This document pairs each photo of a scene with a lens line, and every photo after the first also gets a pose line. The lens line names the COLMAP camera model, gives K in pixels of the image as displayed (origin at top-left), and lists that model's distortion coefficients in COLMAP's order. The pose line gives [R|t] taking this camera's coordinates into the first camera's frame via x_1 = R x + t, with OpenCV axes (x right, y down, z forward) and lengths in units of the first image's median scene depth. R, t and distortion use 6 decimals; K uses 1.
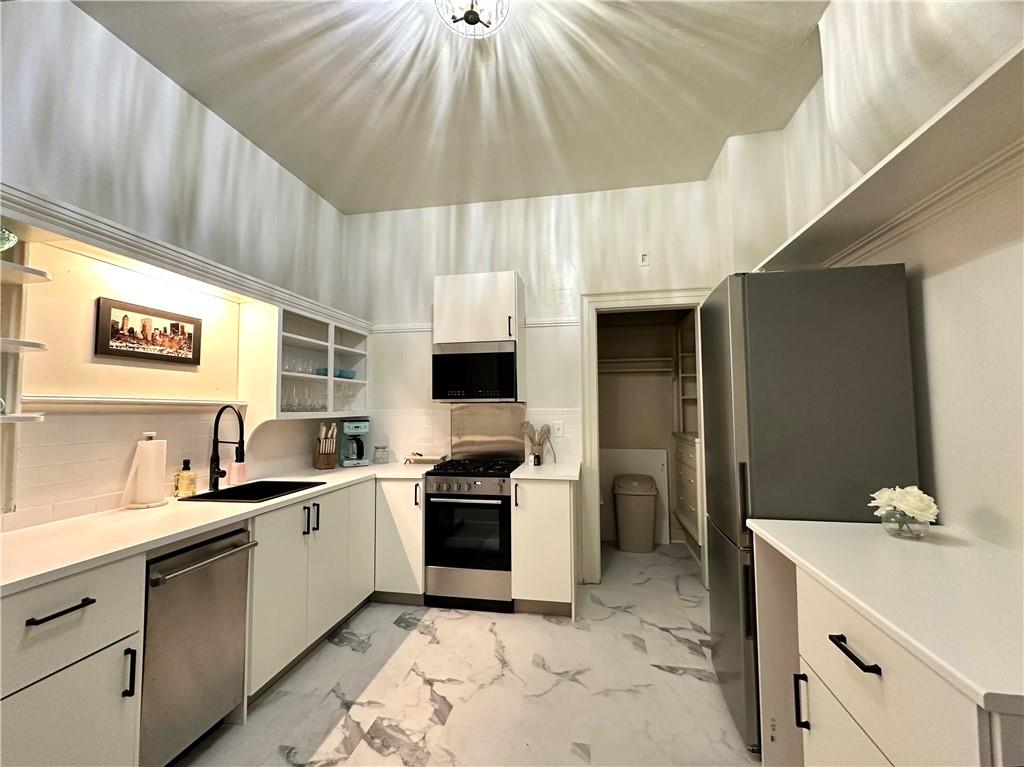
lens RADIAL K [[432.1, 0, 511.4], [0, 432.1, 382.3], [0, 0, 1]] dist [-0.002891, 0.000640]
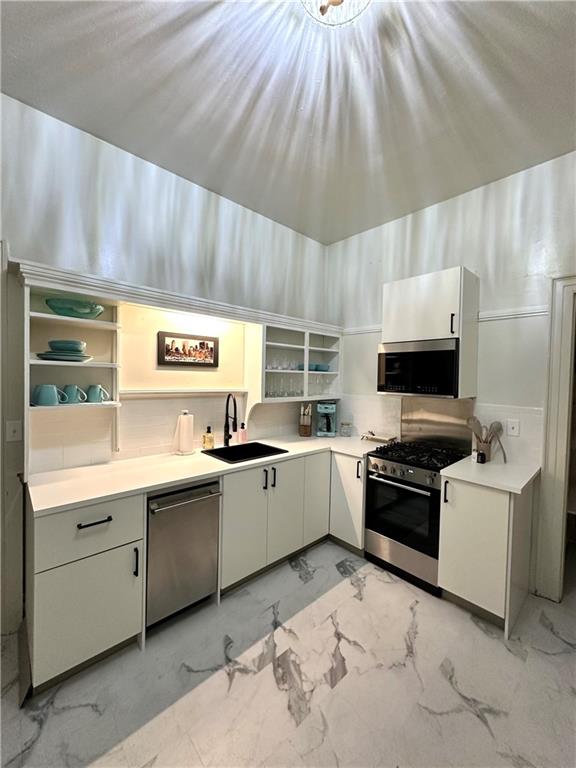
lens RADIAL K [[304.5, 0, 289.7], [0, 304.5, 383.9], [0, 0, 1]] dist [-0.003035, 0.000922]
pose [[0.803085, 0.039429, -0.594559, 0.142967], [0.007512, 0.997059, 0.076268, -0.056044], [0.595817, -0.065716, 0.800427, 0.236419]]
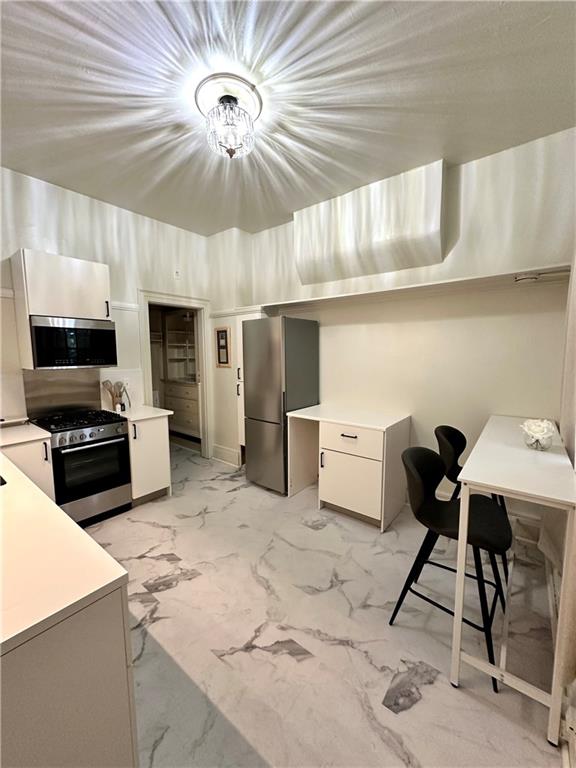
lens RADIAL K [[304.5, 0, 284.1], [0, 304.5, 383.7], [0, 0, 1]] dist [-0.003035, 0.000922]
pose [[0.479825, -0.086043, 0.873135, -0.682688], [-0.051255, 0.990731, 0.125799, -0.060279], [-0.875866, -0.105114, 0.470968, 0.094560]]
